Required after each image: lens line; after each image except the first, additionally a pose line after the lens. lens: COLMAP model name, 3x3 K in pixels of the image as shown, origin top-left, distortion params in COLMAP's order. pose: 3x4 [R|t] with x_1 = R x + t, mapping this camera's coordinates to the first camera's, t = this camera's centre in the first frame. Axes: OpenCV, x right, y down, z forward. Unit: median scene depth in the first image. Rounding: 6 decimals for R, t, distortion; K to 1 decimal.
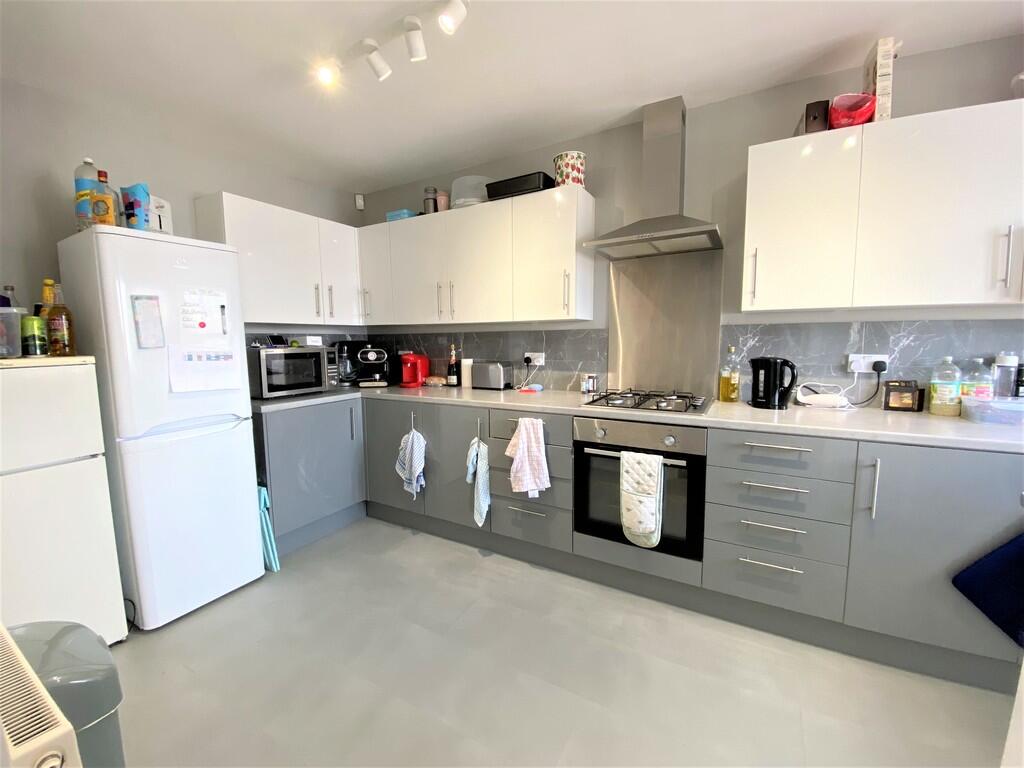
lens RADIAL K [[408.9, 0, 515.3], [0, 408.9, 379.5], [0, 0, 1]] dist [-0.000110, -0.000125]
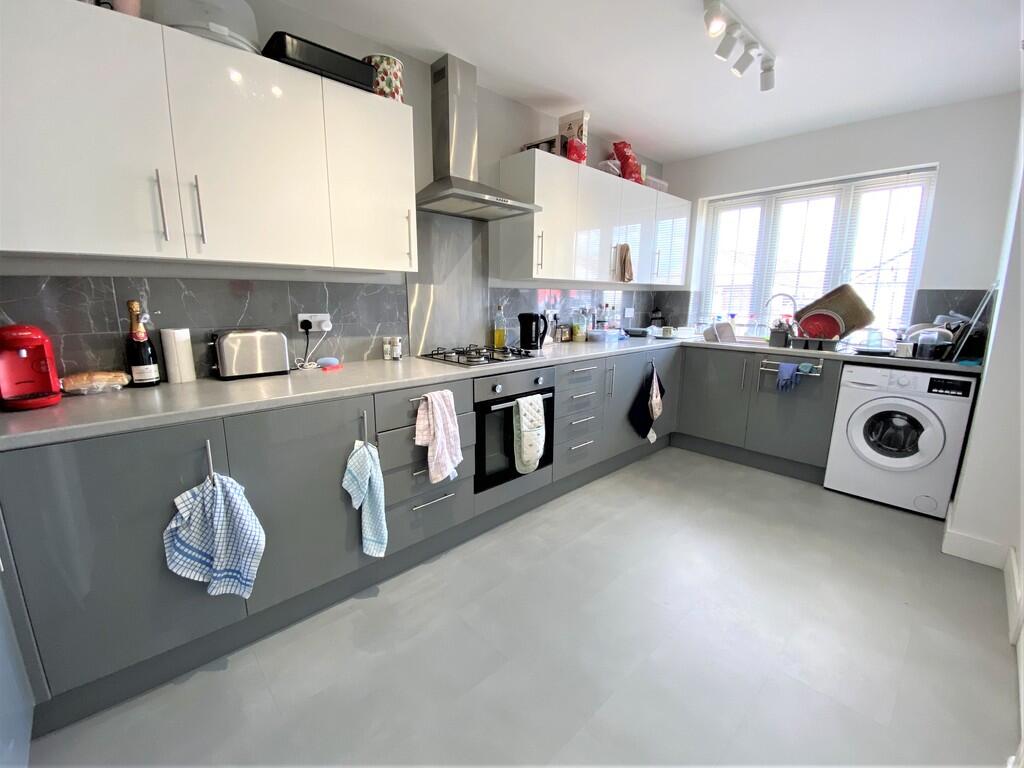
lens RADIAL K [[420.1, 0, 512.0], [0, 420.1, 384.0], [0, 0, 1]] dist [-0.030953, -0.000230]
pose [[0.271323, -0.173160, 0.946784, -0.663310], [0.080900, 0.984305, 0.156839, -0.036774], [-0.959082, 0.034041, 0.281073, 0.560123]]
